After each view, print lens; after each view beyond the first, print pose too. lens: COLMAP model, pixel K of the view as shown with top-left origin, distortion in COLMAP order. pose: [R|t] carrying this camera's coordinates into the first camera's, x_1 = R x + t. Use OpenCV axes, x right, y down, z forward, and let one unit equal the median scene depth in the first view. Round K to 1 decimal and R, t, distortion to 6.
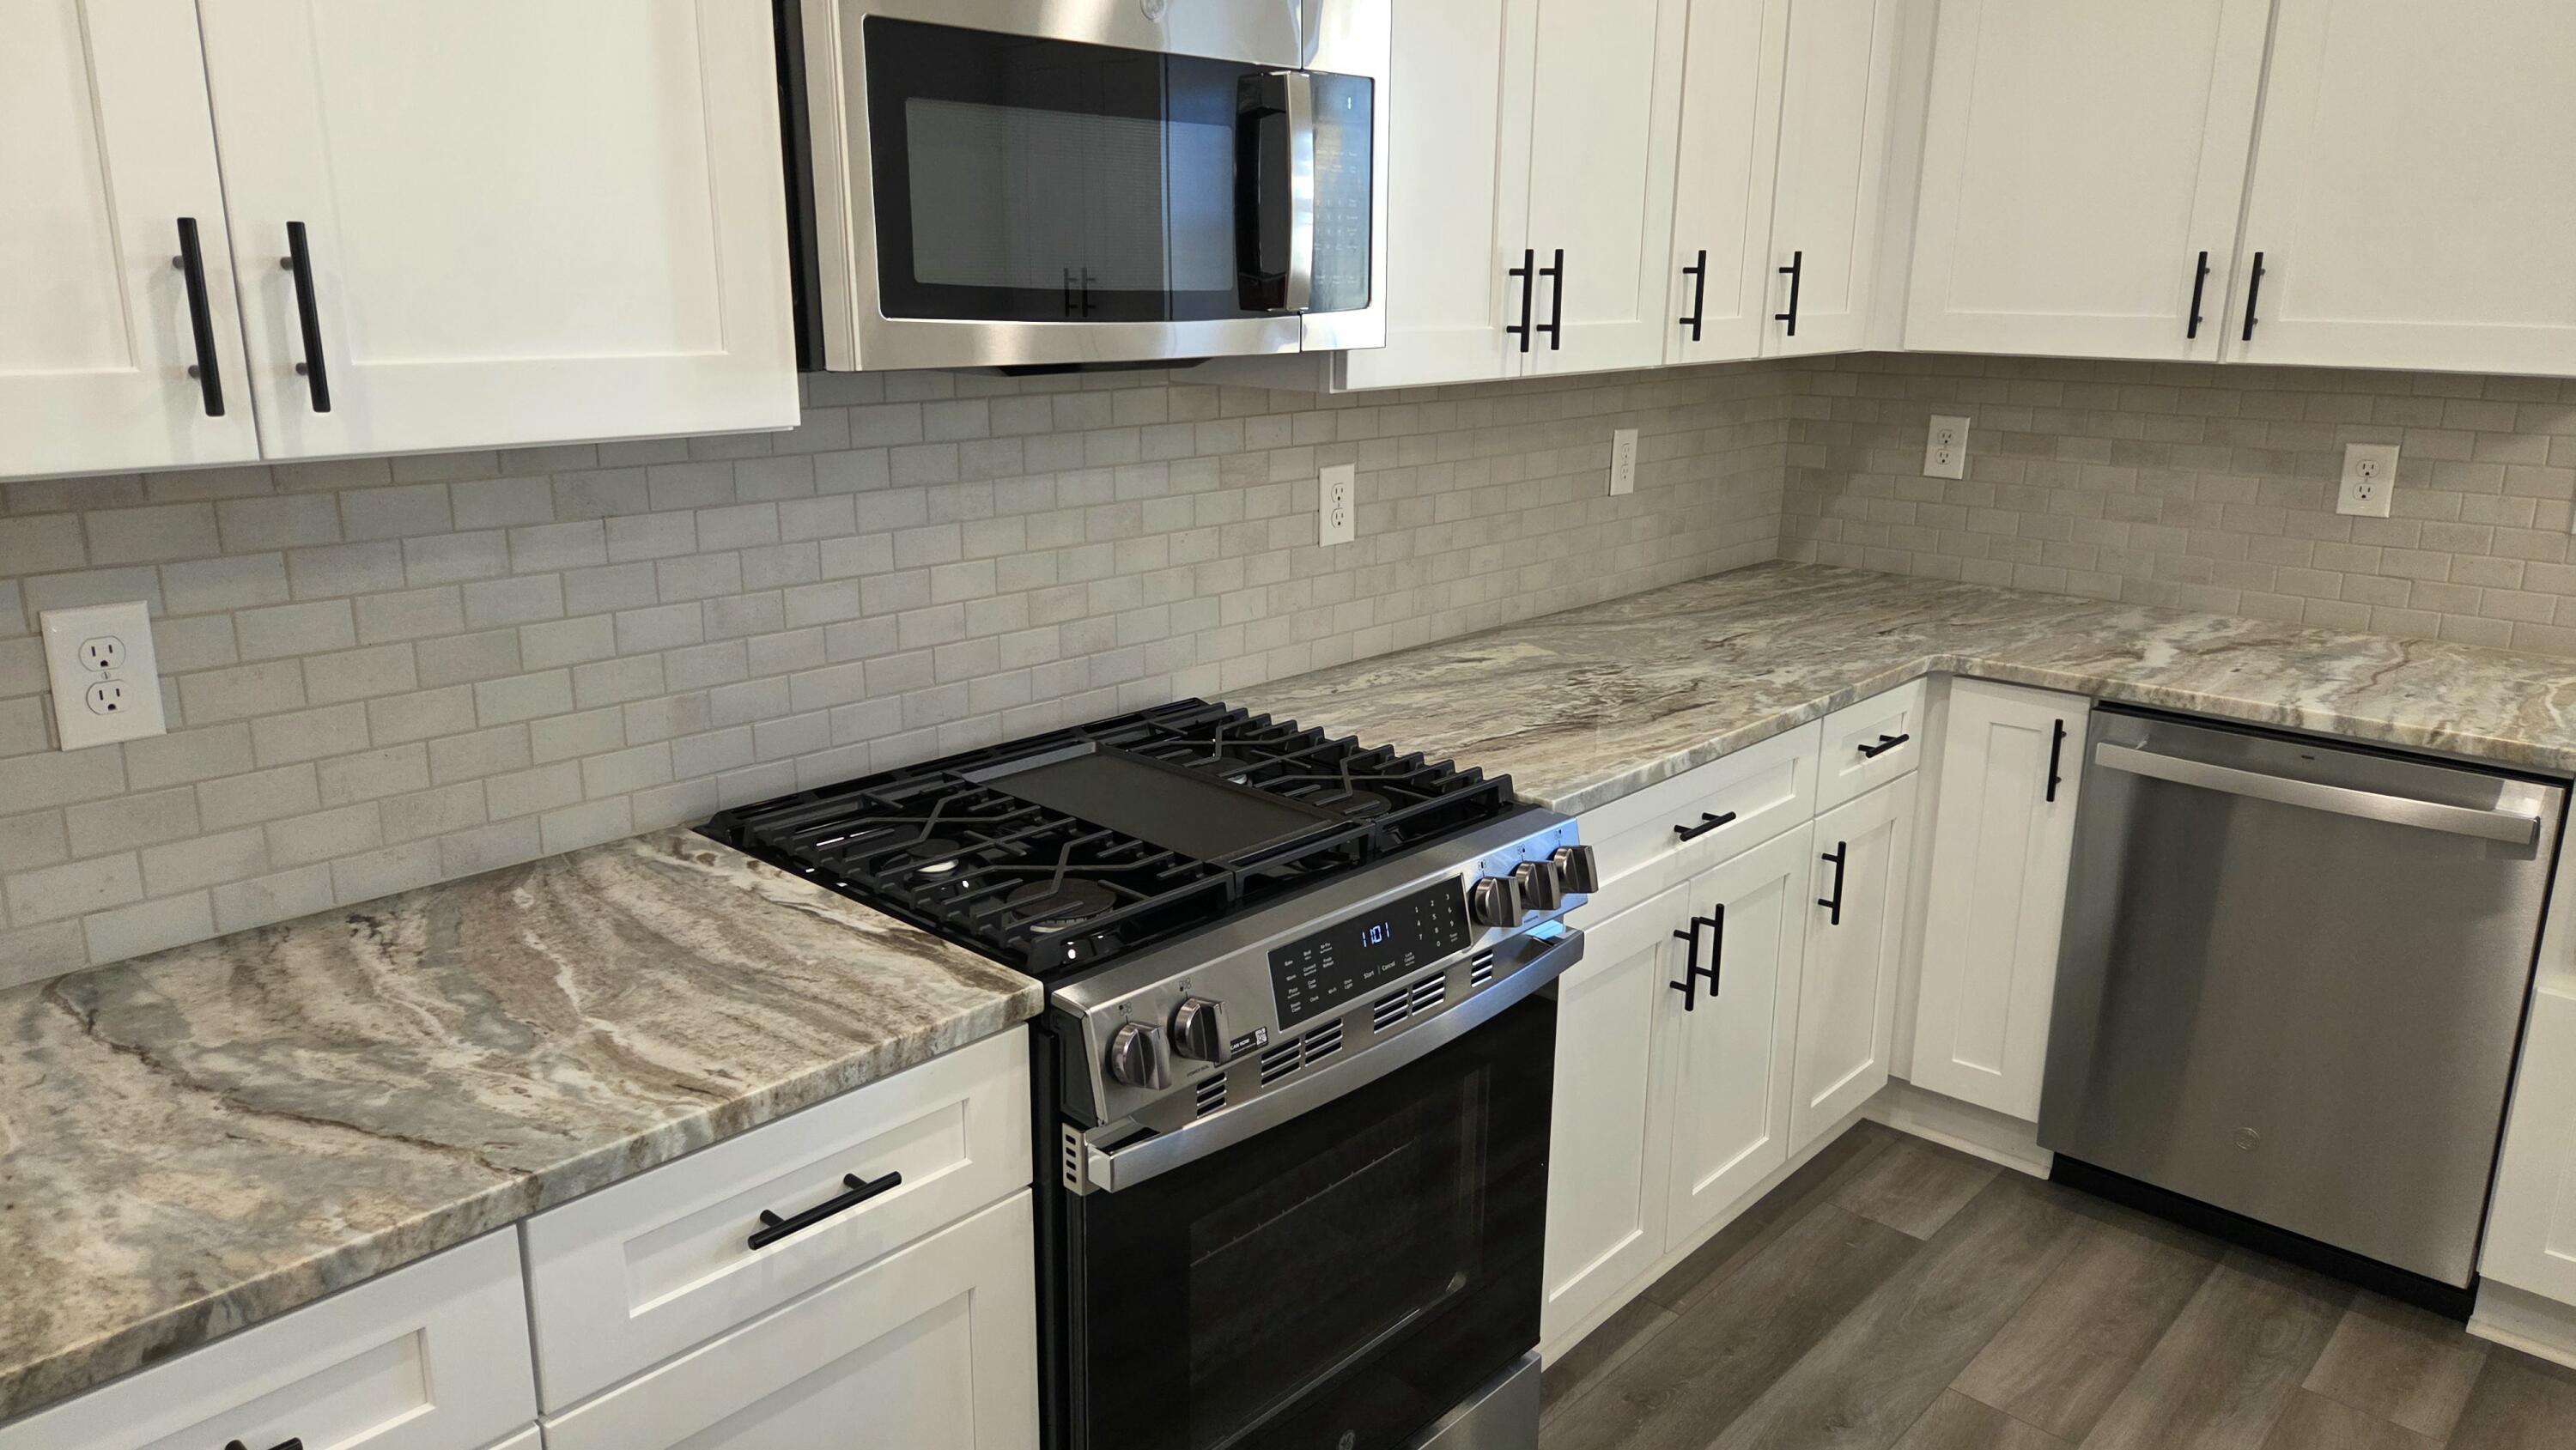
lens RADIAL K [[1727.1, 0, 1288.0], [0, 1727.1, 725.0], [0, 0, 1]] dist [0.068228, -0.058558]
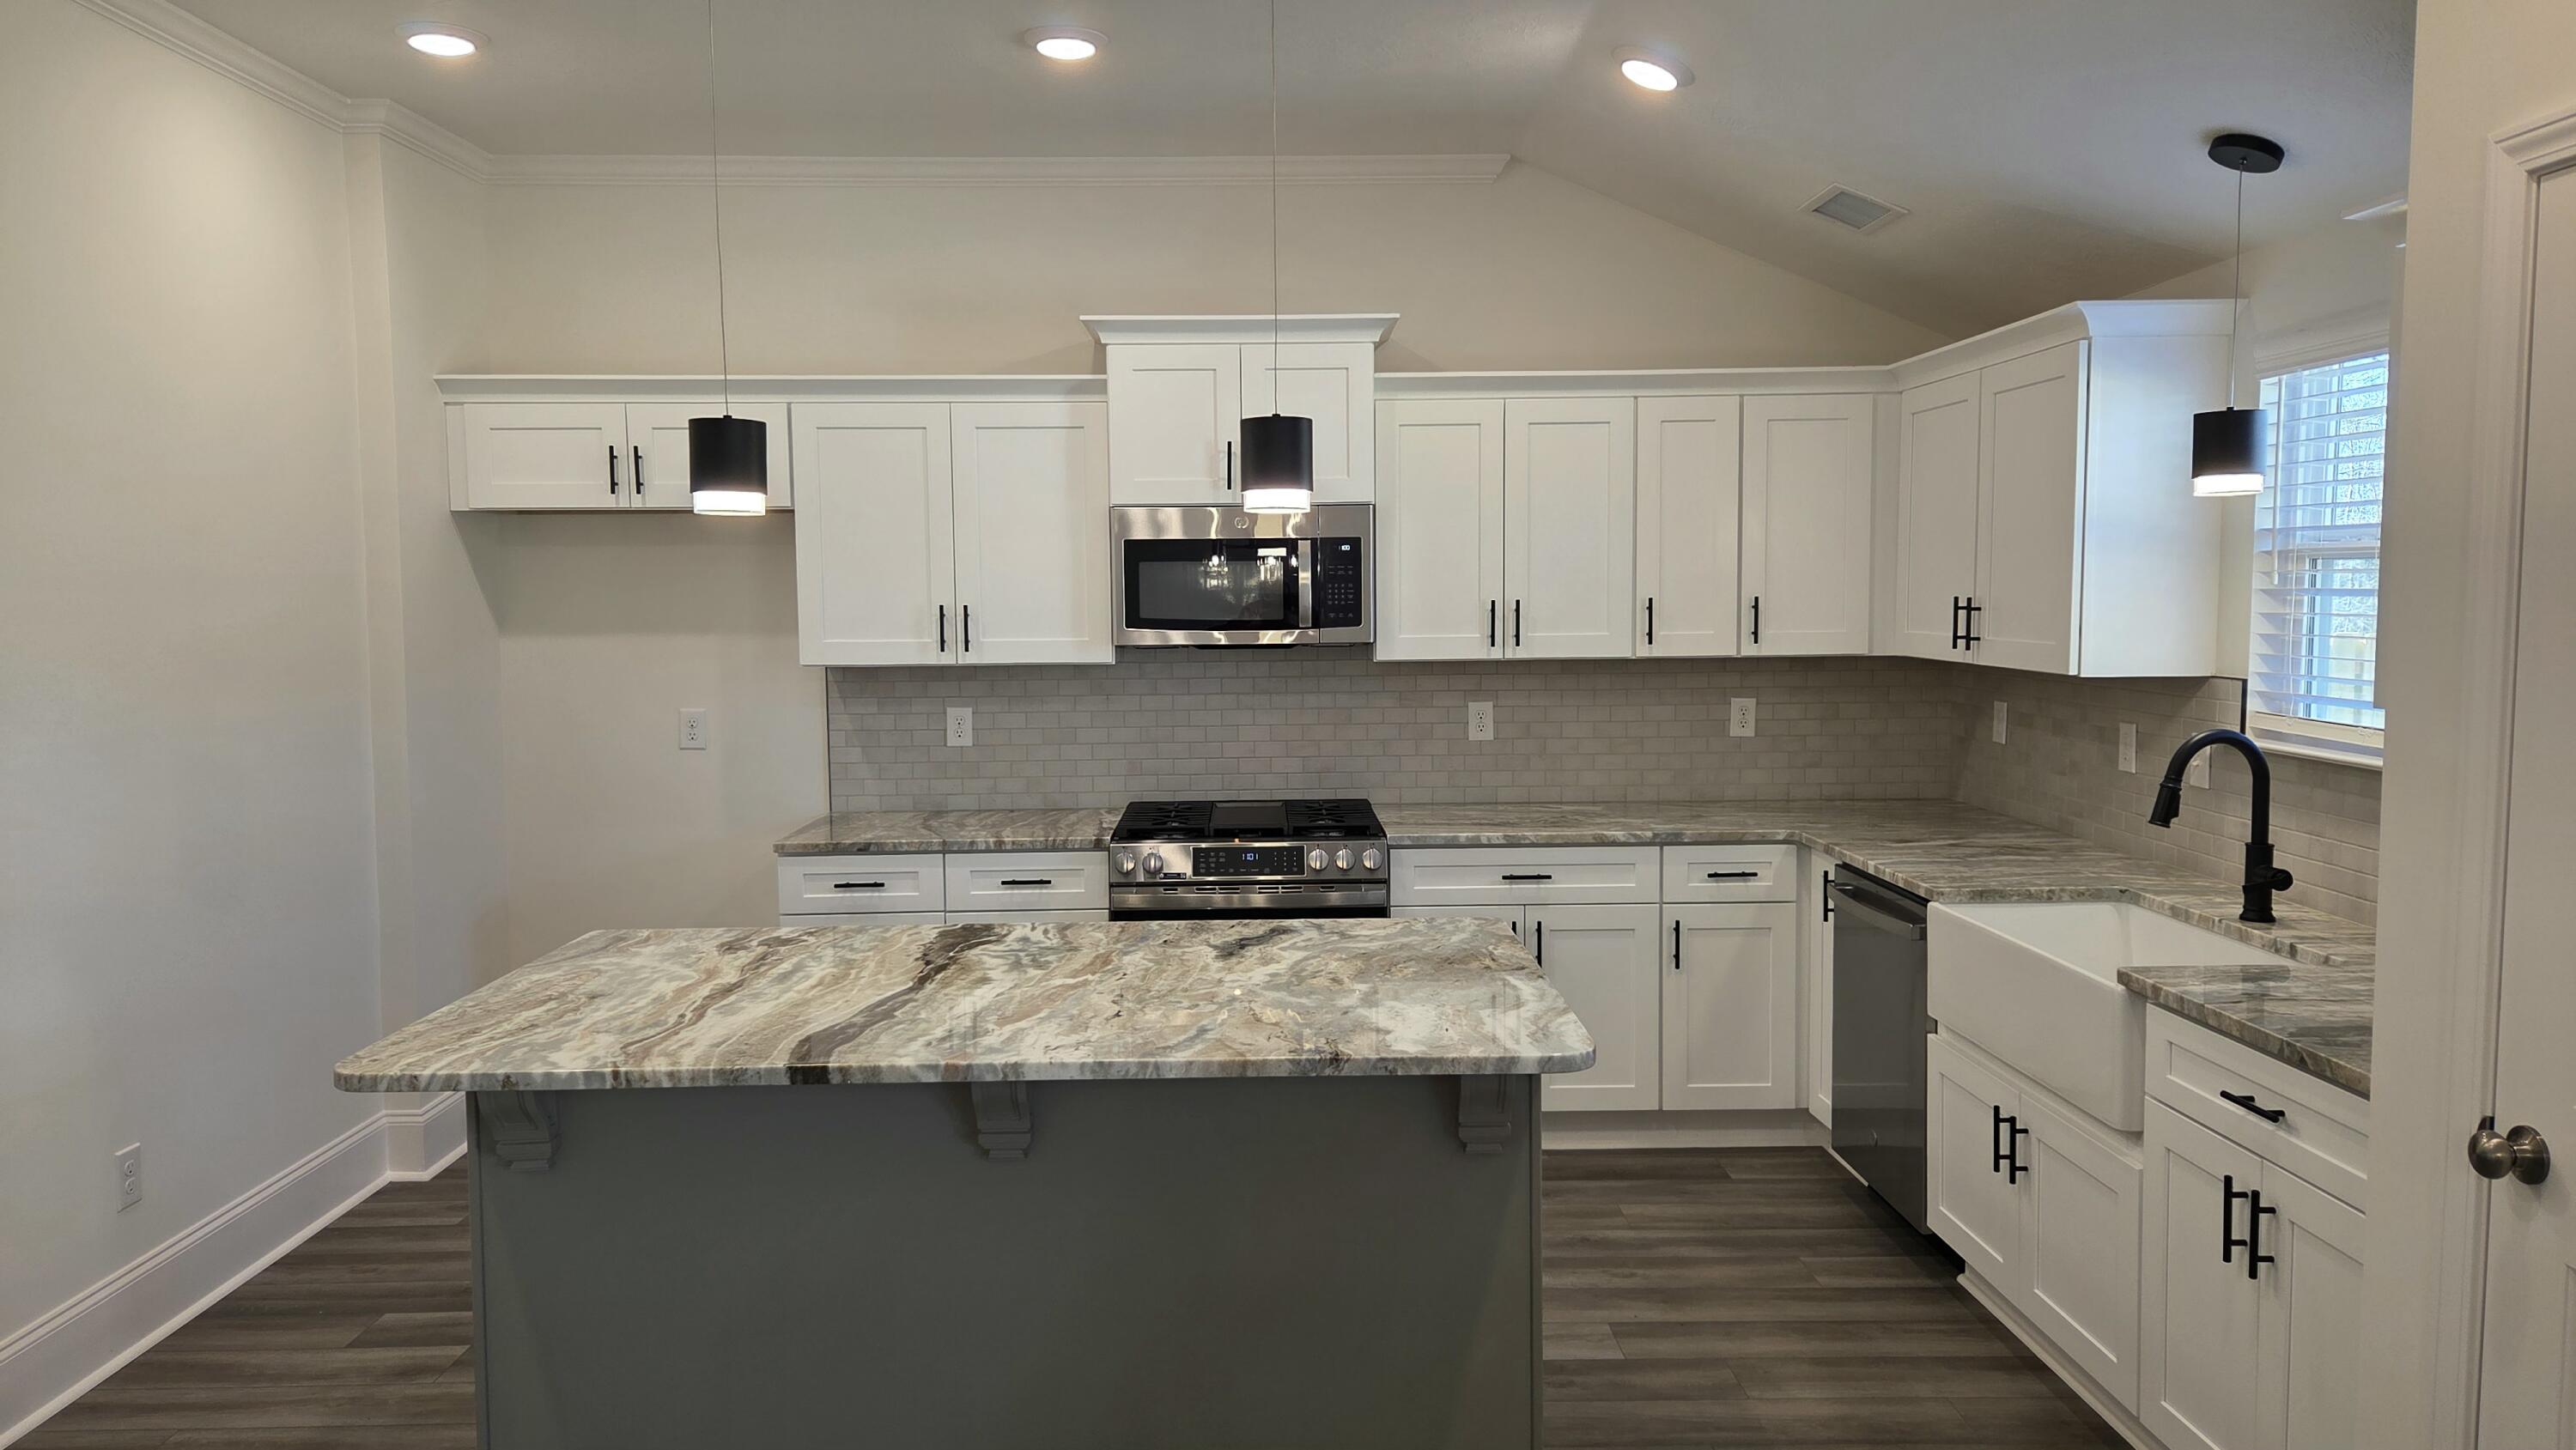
lens RADIAL K [[1727.1, 0, 1288.0], [0, 1727.1, 725.0], [0, 0, 1]] dist [0.068228, -0.058558]
pose [[0.695946, 0.044559, -0.716710, 1.625119], [-0.170736, 0.979719, -0.104879, 0.156607], [0.697501, 0.195358, 0.689440, -0.672145]]
